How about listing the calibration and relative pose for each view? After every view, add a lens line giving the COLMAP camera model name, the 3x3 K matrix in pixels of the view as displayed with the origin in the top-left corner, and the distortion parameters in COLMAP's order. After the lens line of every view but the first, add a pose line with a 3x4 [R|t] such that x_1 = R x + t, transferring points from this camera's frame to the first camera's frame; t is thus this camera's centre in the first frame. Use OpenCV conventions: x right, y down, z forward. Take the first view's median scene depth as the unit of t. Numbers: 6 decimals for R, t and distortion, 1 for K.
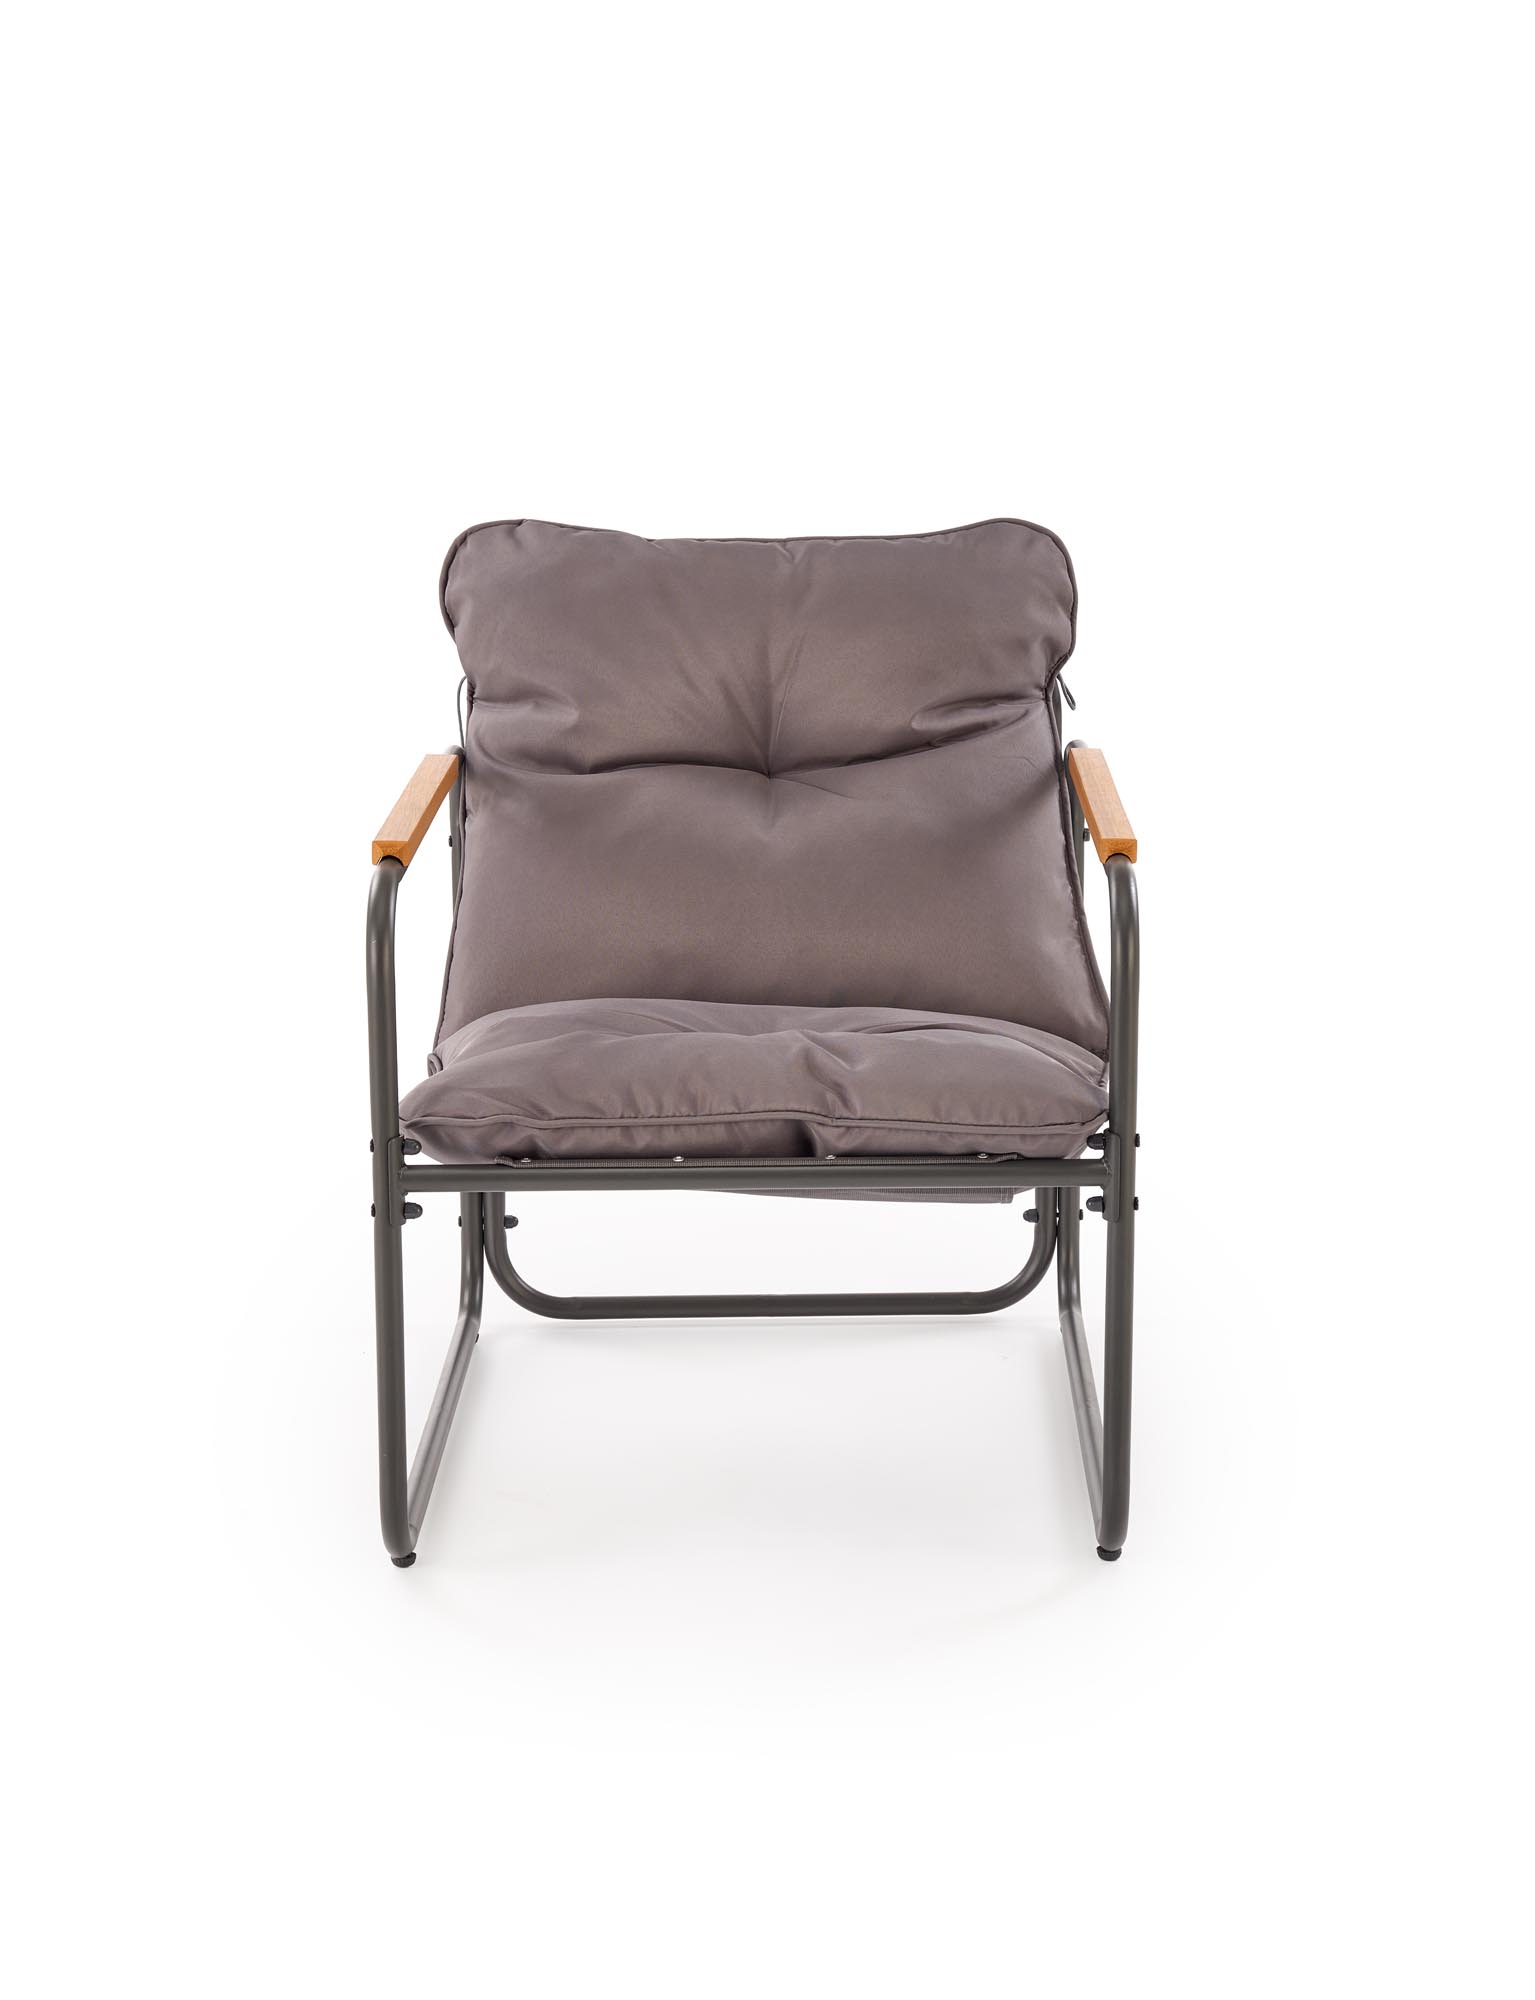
lens RADIAL K [[4283.0, 0, 768.0], [0, 4283.0, 1001.1], [0, 0, 1]] dist [0.059419, 0.000000]
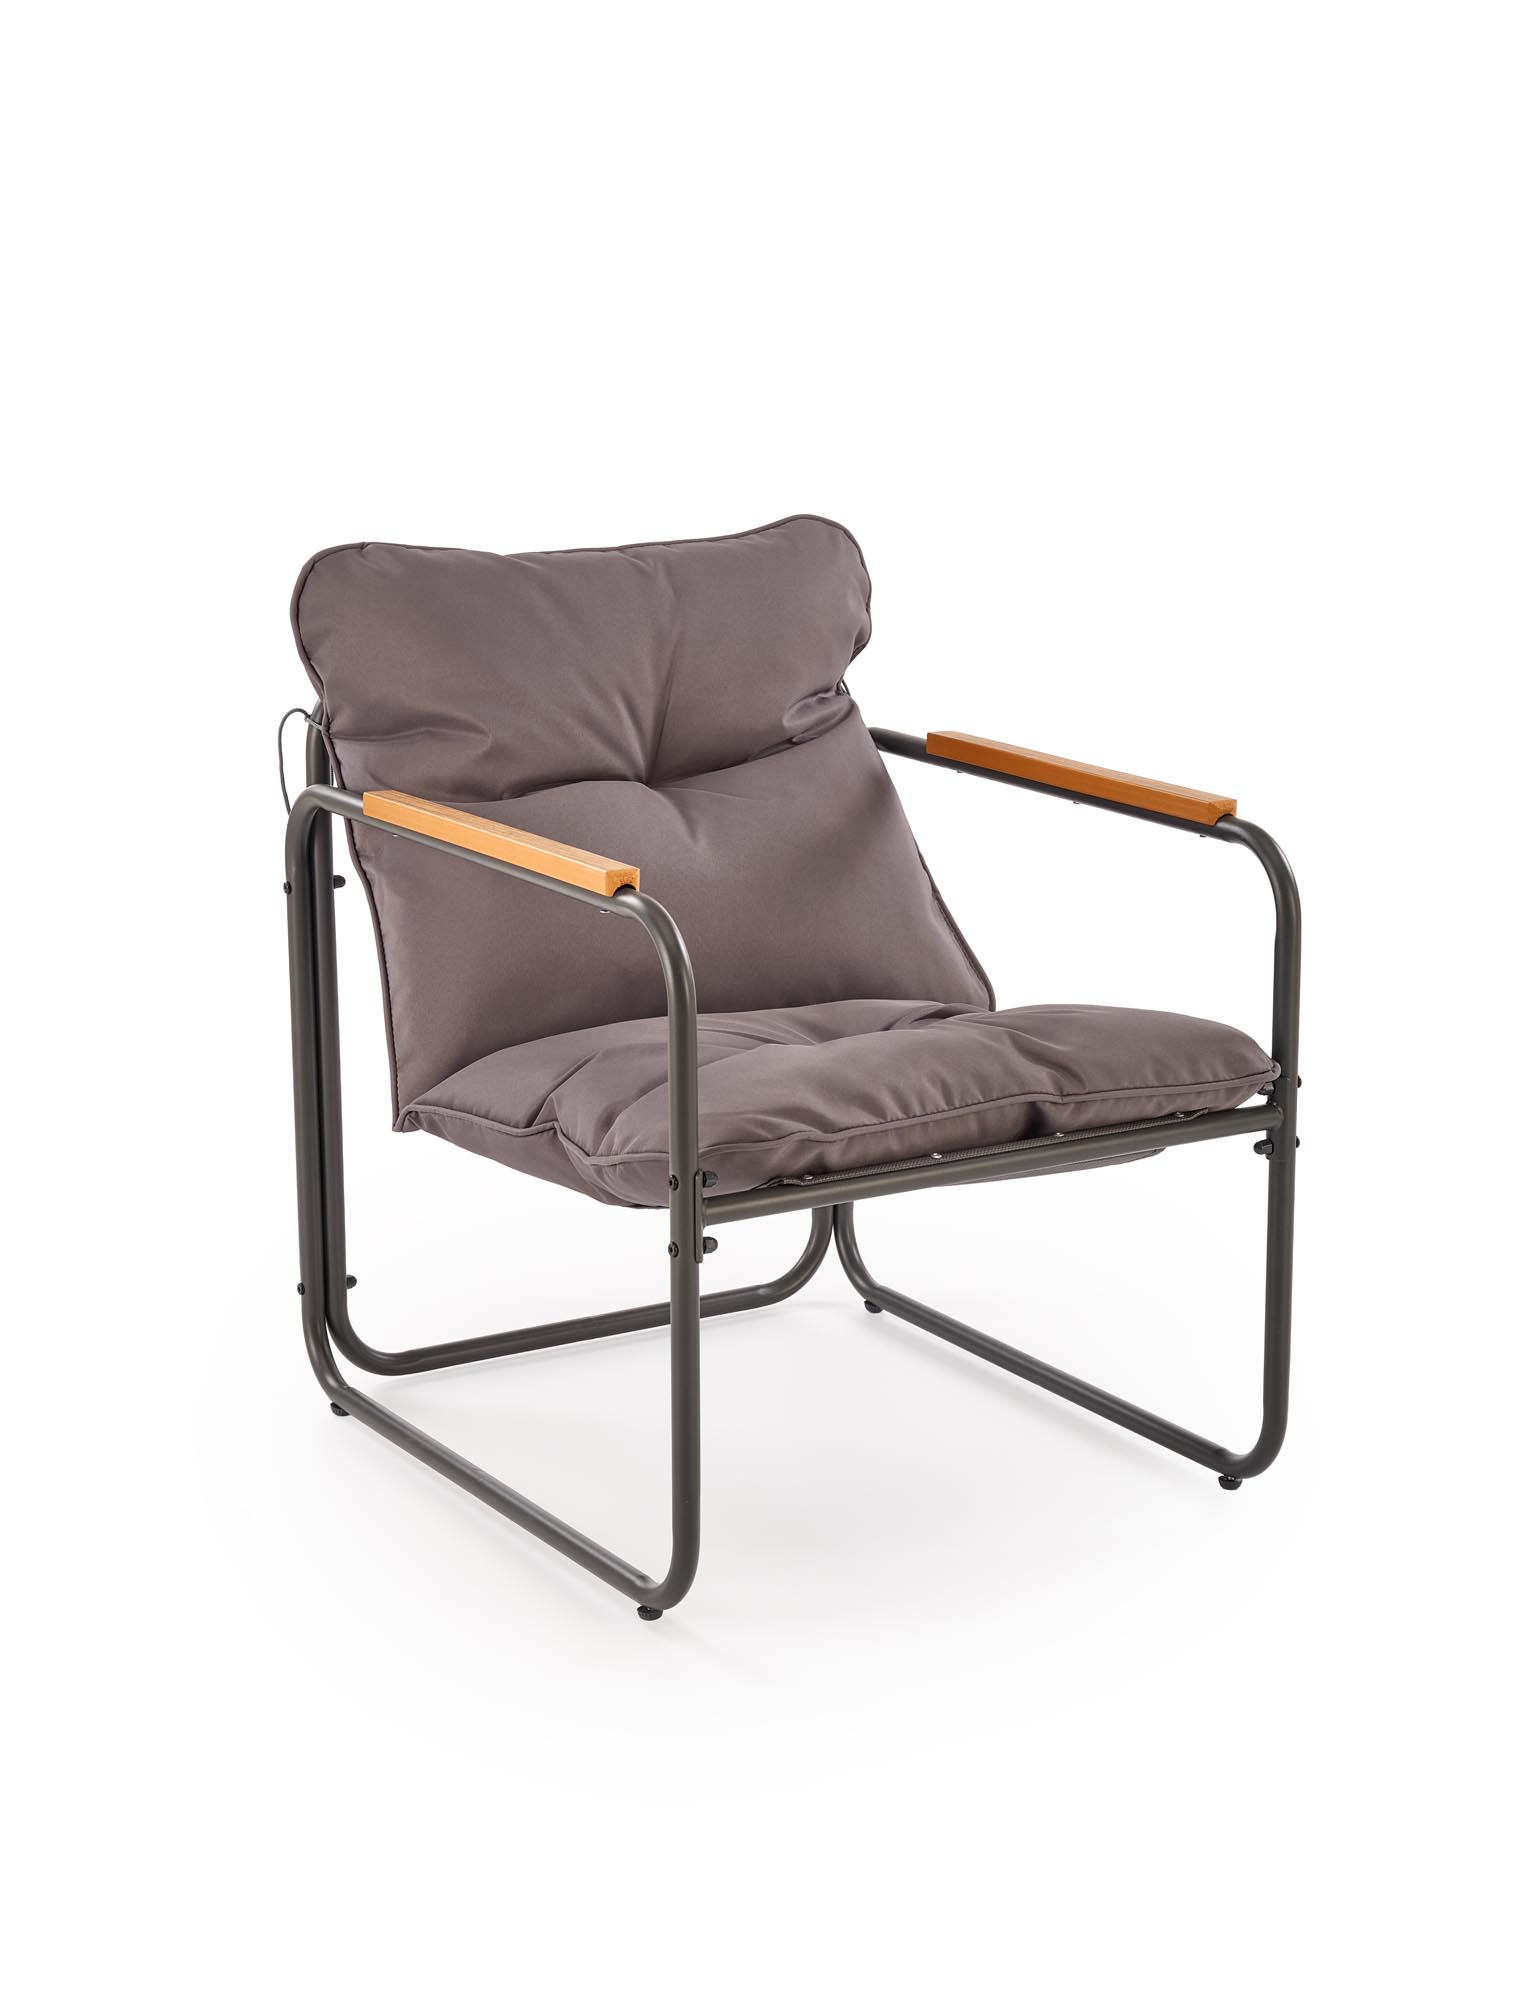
lens RADIAL K [[4283.0, 0, 767.4], [0, 4283.0, 988.1], [0, 0, 1]] dist [0.059419, 0.000000]
pose [[0.853901, -0.108941, 0.508906, -0.489035], [0.114563, 0.993207, 0.020388, -0.023570], [-0.507670, 0.040893, 0.860581, 0.138062]]
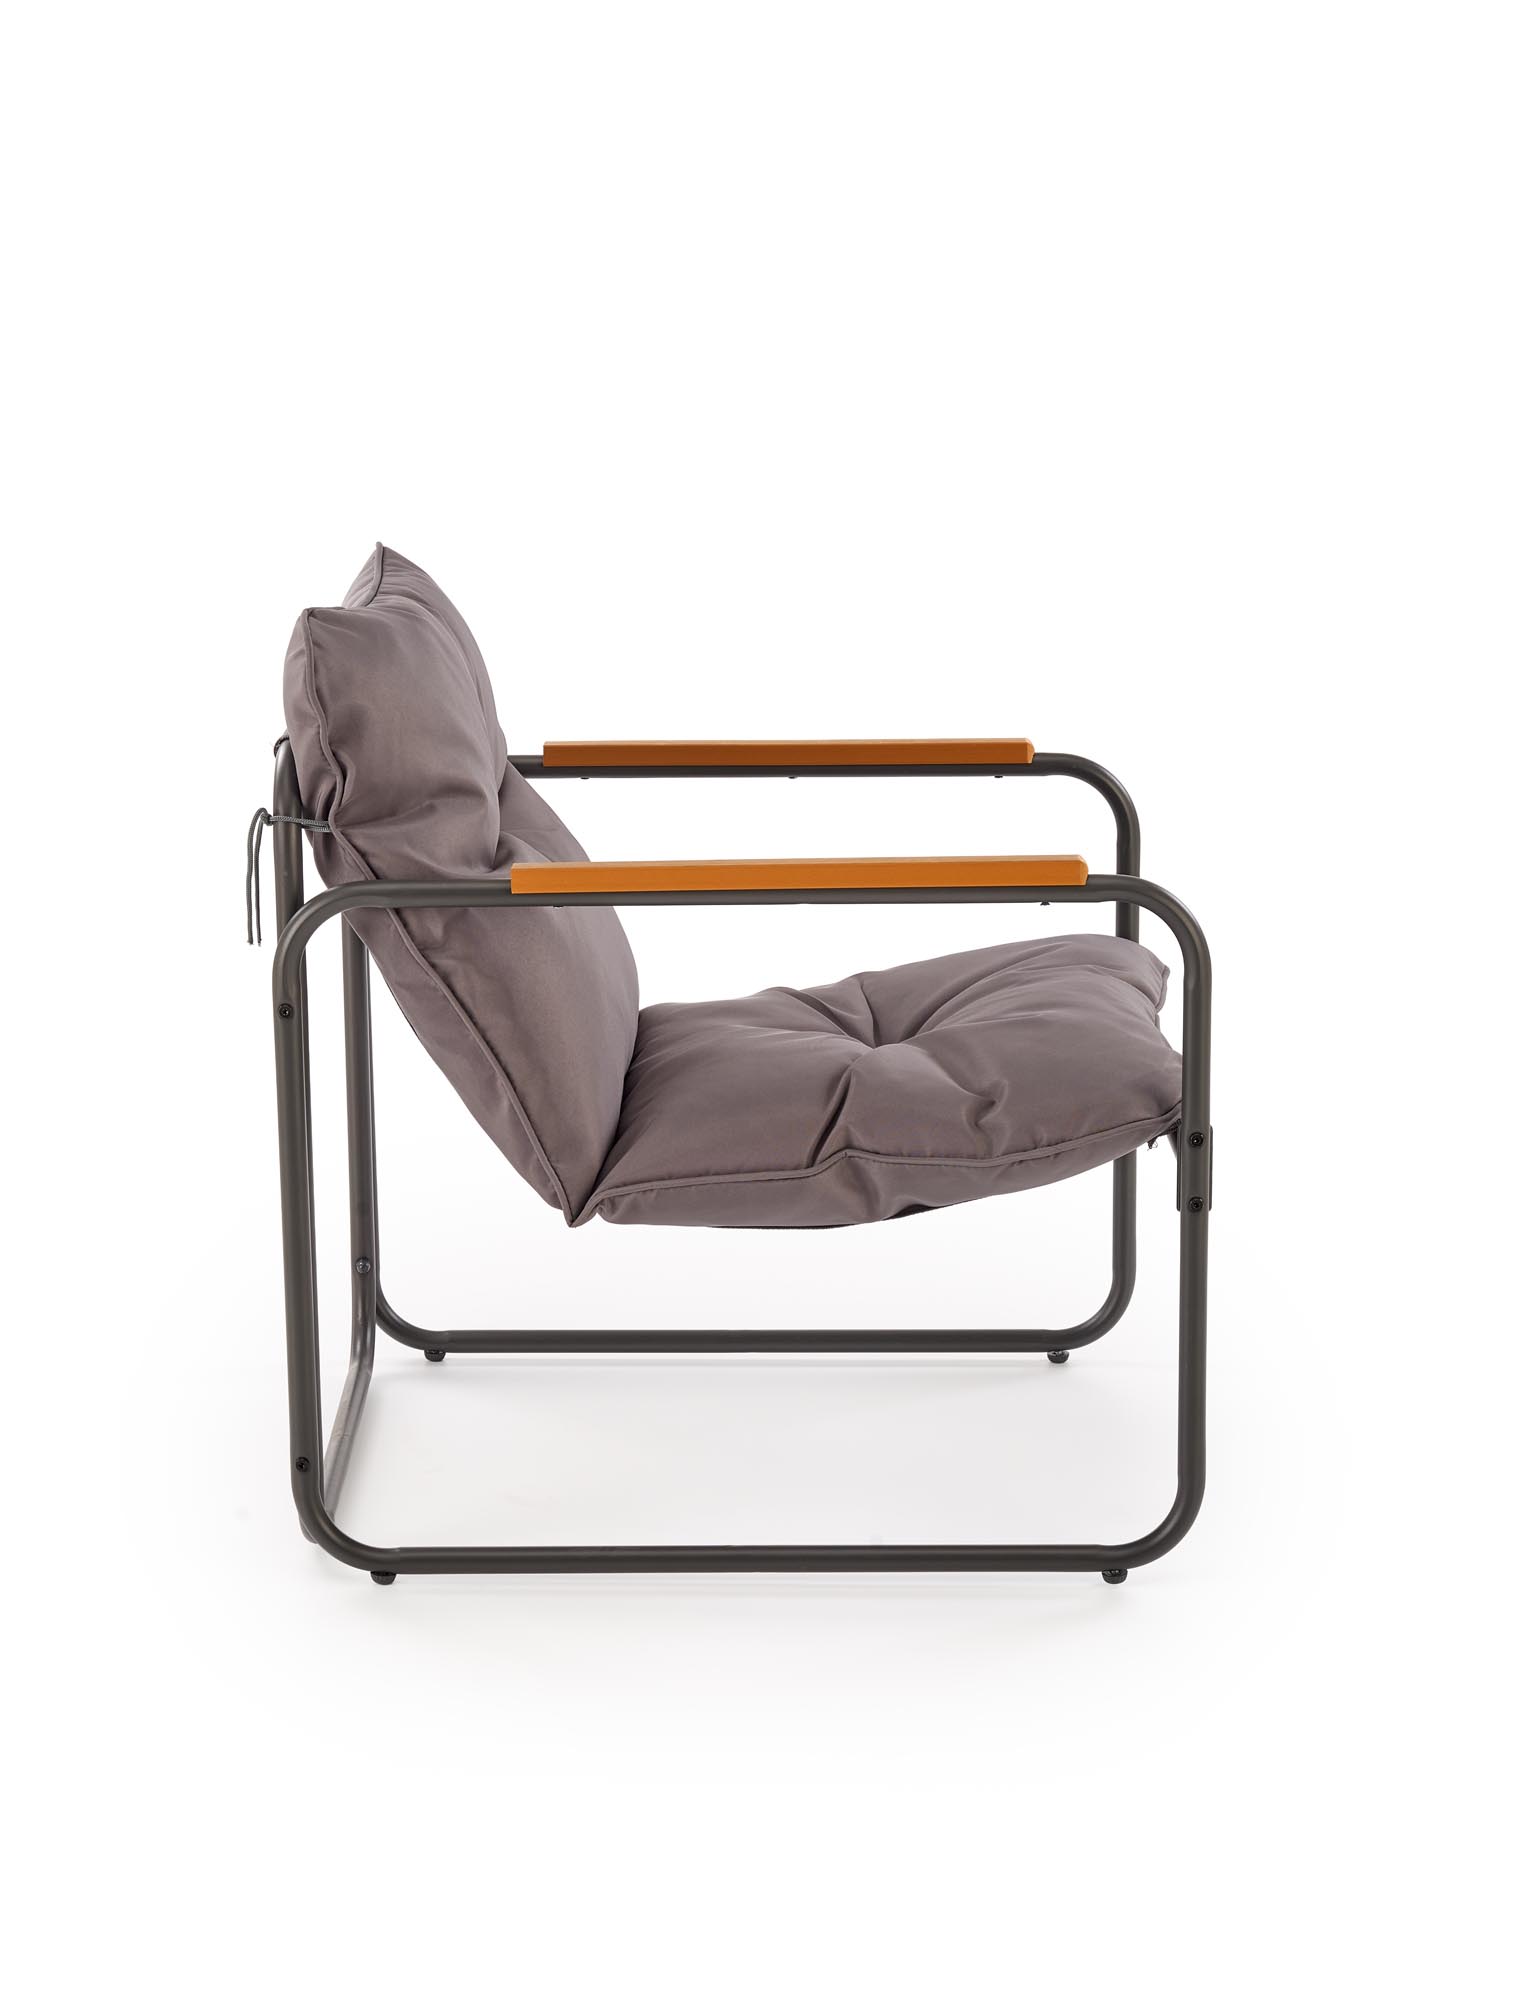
lens RADIAL K [[4283.0, 0, 762.9], [0, 4283.0, 996.6], [0, 0, 1]] dist [0.059419, 0.000000]
pose [[-0.022095, -0.211927, 0.977036, -0.926706], [0.231246, 0.949689, 0.211225, -0.203511], [-0.972644, 0.230602, 0.028024, 0.928966]]
